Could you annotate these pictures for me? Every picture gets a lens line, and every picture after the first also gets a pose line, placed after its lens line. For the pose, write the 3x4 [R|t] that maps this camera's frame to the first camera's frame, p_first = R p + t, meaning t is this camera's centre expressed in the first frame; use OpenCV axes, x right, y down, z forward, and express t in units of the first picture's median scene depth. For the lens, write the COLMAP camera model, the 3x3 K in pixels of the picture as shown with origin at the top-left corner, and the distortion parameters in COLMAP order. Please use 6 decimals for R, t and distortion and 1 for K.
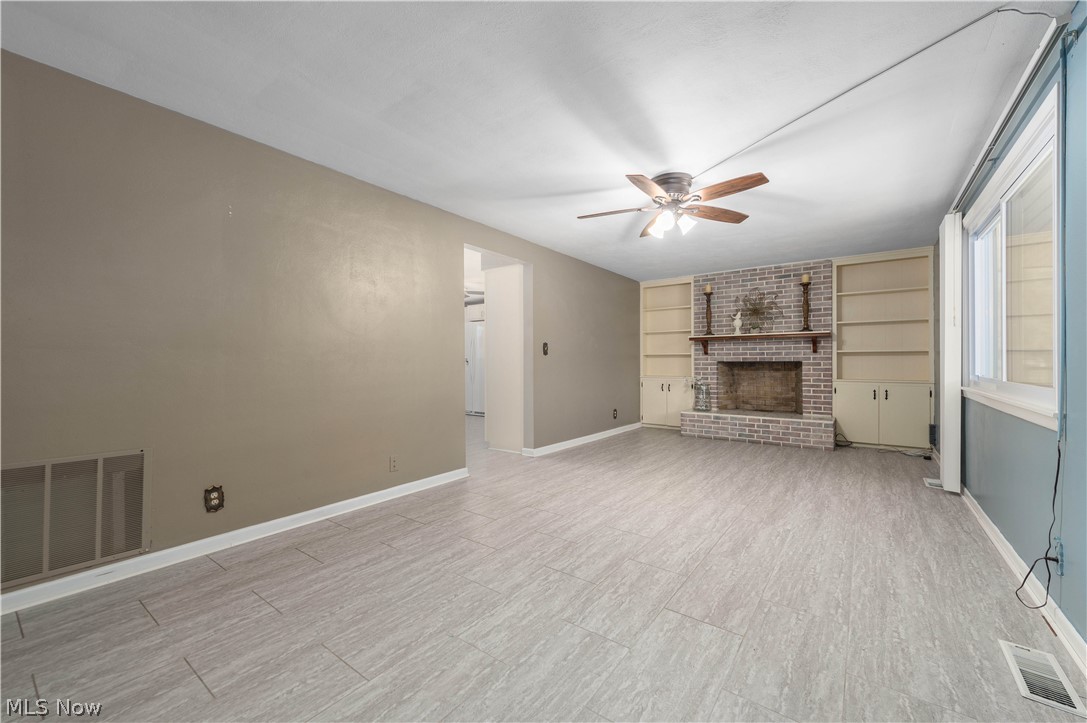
lens RADIAL K [[428.8, 0, 574.4], [0, 428.8, 358.0], [0, 0, 1]] dist [0.013607, -0.002048]
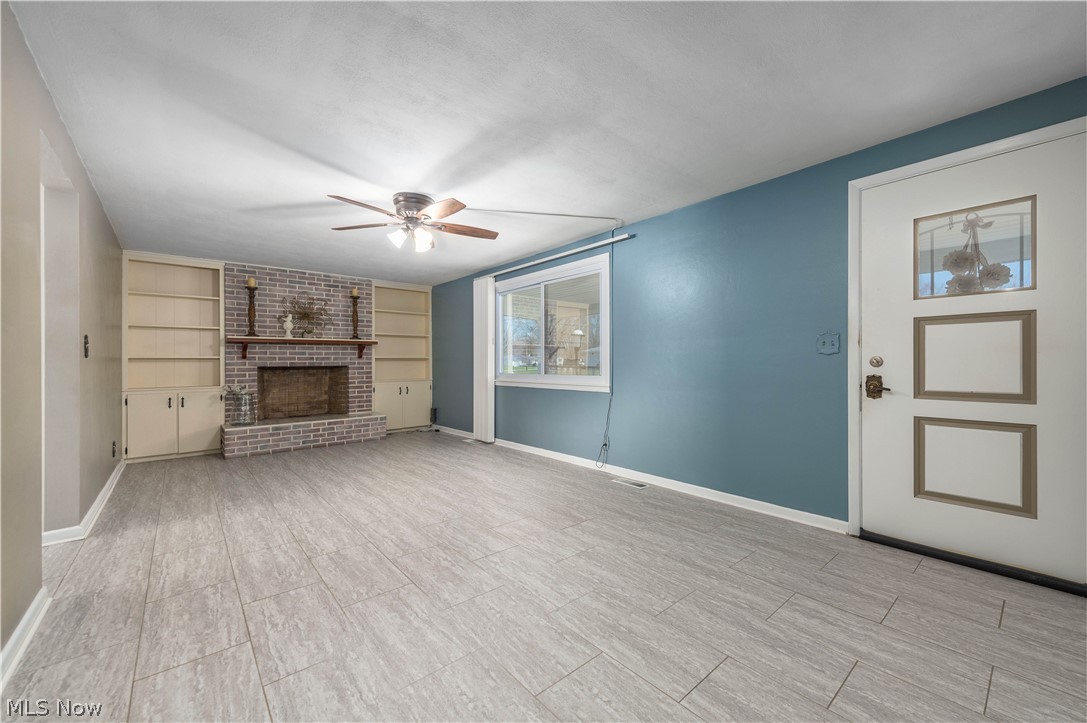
lens RADIAL K [[428.8, 0, 548.9], [0, 428.8, 361.9], [0, 0, 1]] dist [0.013607, -0.002048]
pose [[0.242917, 0.002335, 0.970044, -0.433699], [0.000237, 0.999997, -0.002466, 0.000700], [-0.970047, 0.000829, 0.242916, 0.235789]]
